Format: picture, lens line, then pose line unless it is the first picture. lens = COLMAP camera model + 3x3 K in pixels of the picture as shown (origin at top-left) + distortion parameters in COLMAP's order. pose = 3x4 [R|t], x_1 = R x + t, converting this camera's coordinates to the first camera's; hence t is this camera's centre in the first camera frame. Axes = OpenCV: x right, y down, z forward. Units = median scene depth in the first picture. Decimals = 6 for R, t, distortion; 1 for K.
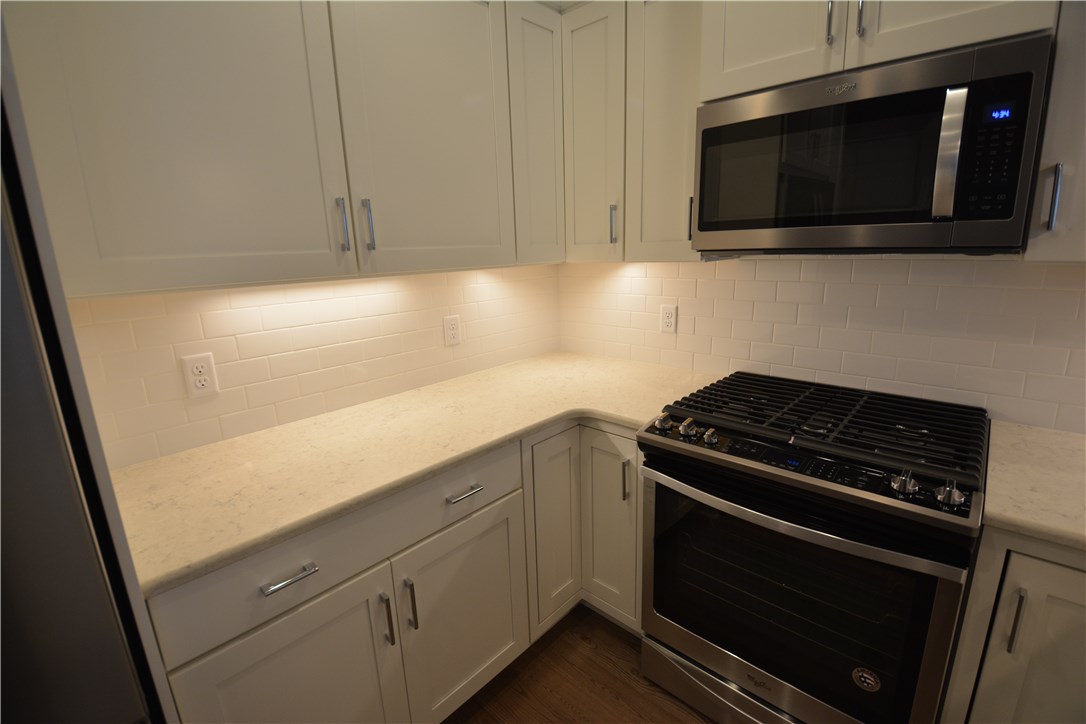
lens RADIAL K [[475.5, 0, 543.2], [0, 475.5, 358.1], [0, 0, 1]] dist [0.021363, -0.025827]
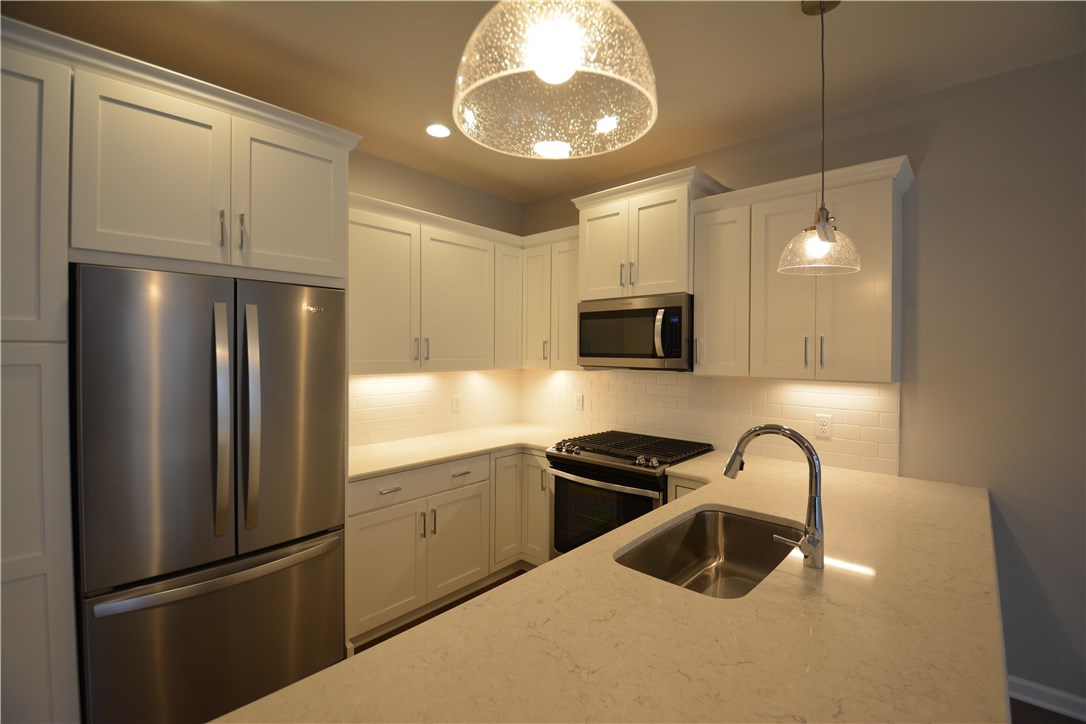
lens RADIAL K [[475.5, 0, 543.2], [0, 475.5, 358.1], [0, 0, 1]] dist [0.021363, -0.025827]
pose [[0.999058, 0.038175, 0.020620, 0.118425], [-0.032842, 0.975934, -0.215581, 0.198902], [-0.028354, 0.214701, 0.976268, -1.043419]]
